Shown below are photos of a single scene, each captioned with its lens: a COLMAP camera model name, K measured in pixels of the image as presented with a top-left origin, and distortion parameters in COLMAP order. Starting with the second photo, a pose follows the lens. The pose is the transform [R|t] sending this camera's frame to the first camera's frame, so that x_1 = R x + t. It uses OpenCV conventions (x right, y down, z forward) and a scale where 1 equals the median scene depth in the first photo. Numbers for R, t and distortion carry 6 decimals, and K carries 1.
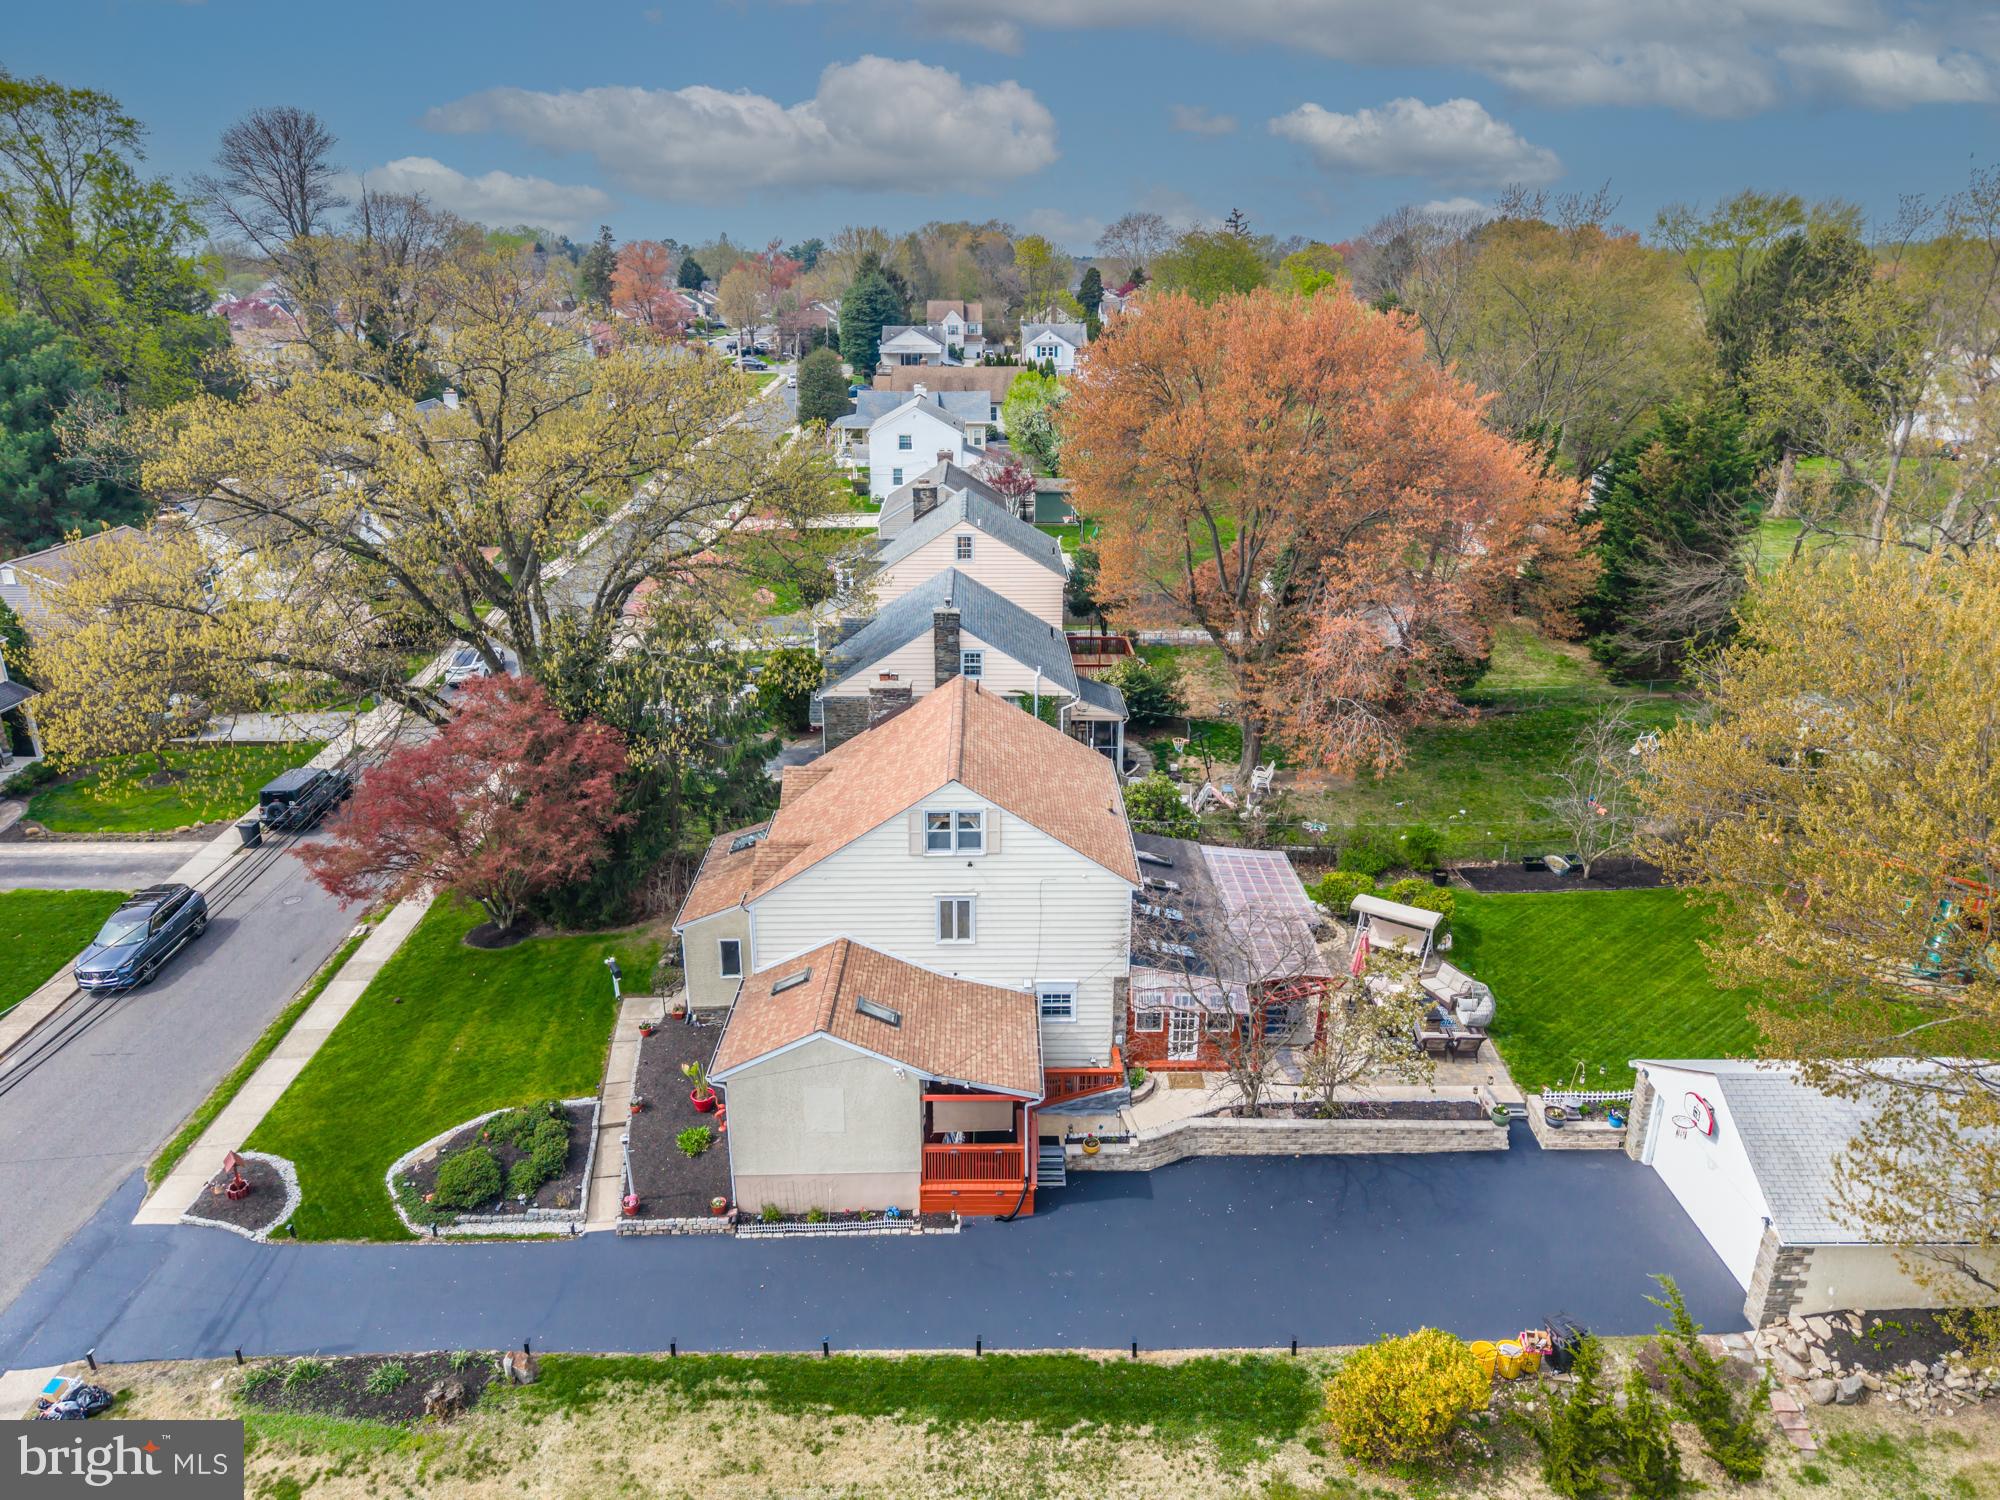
lens RADIAL K [[1355.5, 0, 1002.1], [0, 1355.5, 727.5], [0, 0, 1]] dist [0.014103, -0.003205]
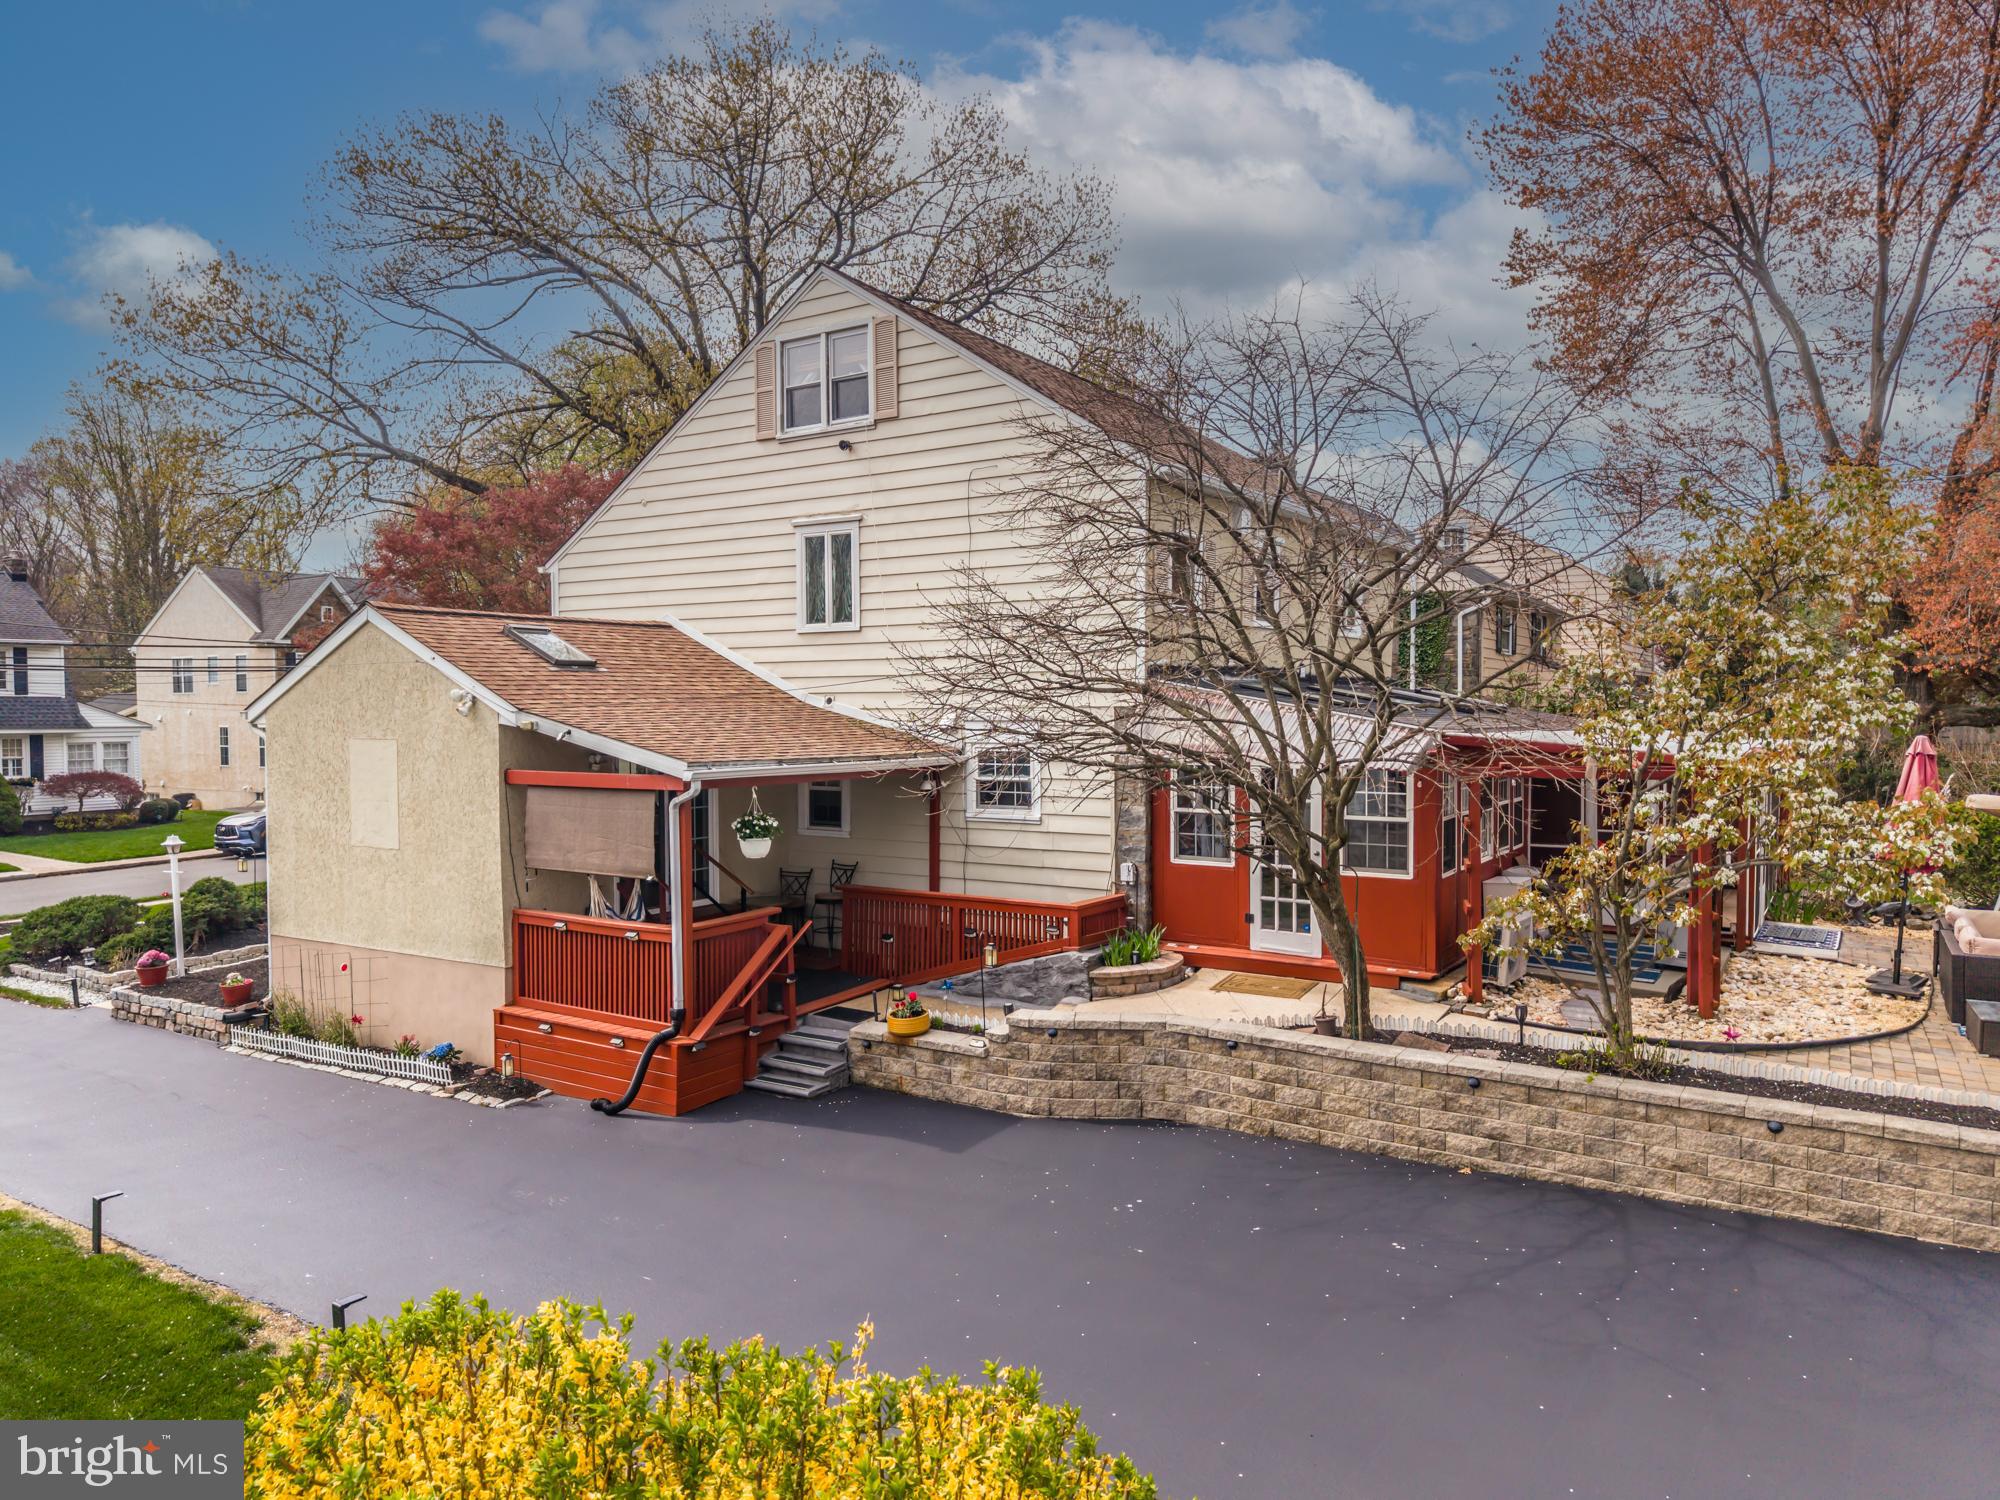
lens RADIAL K [[1355.5, 0, 1002.1], [0, 1355.5, 727.5], [0, 0, 1]] dist [0.014103, -0.003205]
pose [[0.836151, 0.002231, -0.548495, 0.292370], [-0.173098, 0.949963, -0.260015, 0.312236], [0.520470, 0.312356, 0.794698, 0.650487]]
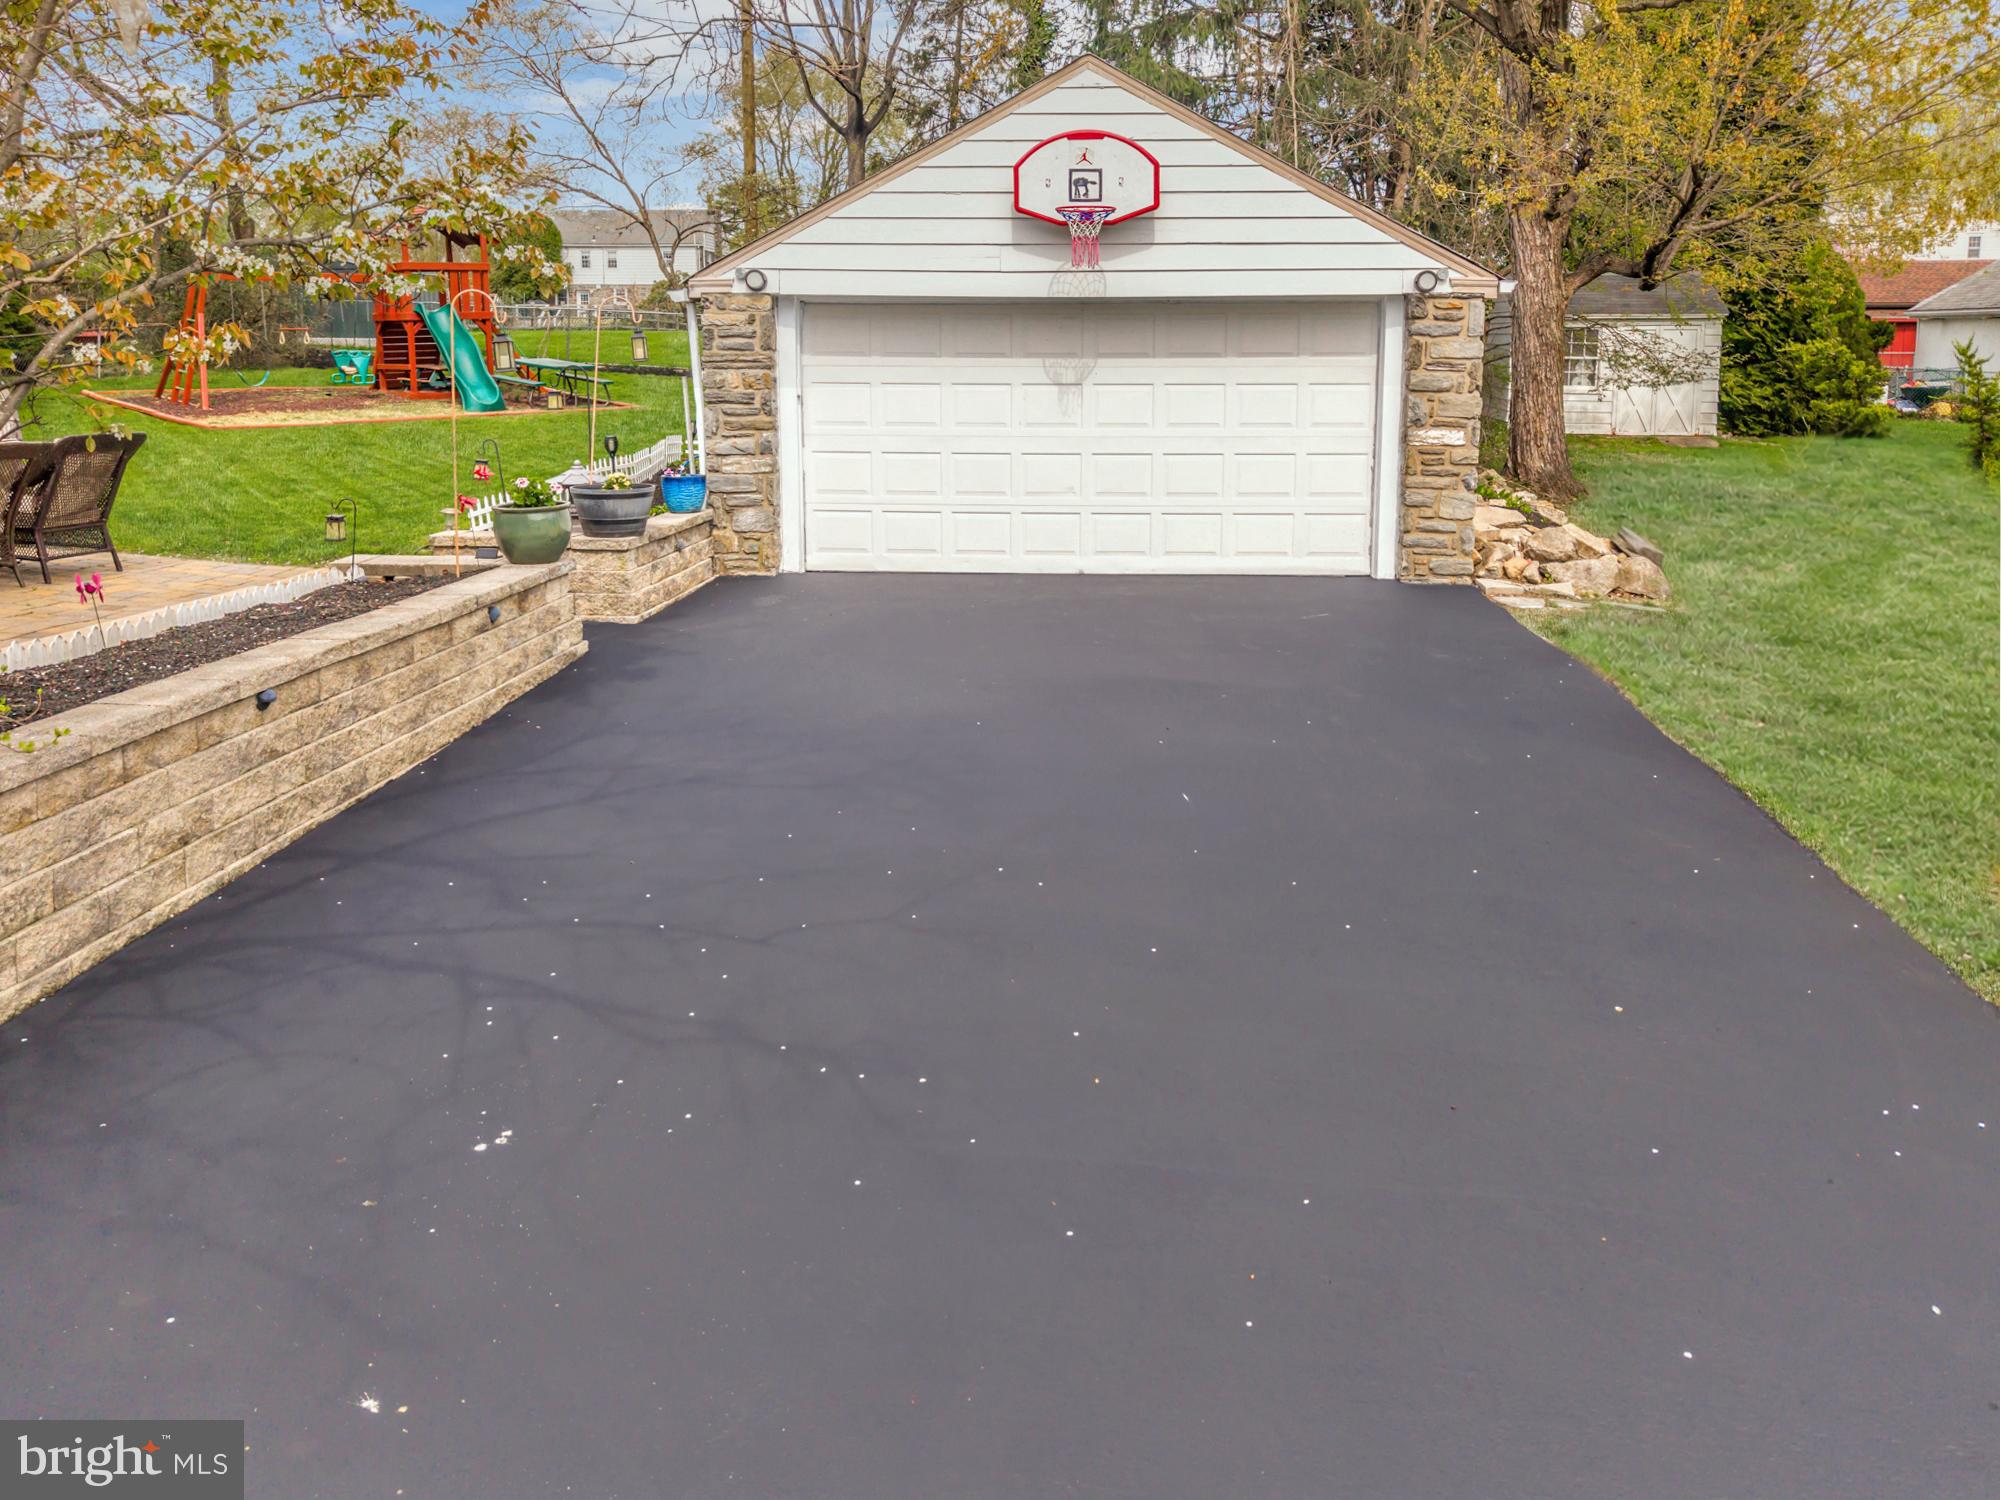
lens RADIAL K [[1500.7, 0, 999.5], [0, 1500.7, 454.9], [0, 0, 1]] dist [0.038169, -0.000546]
pose [[0.091682, -0.074253, 0.993016, 0.103478], [0.321302, 0.946086, 0.041079, 0.283502], [-0.942528, 0.315291, 0.110596, 0.865772]]
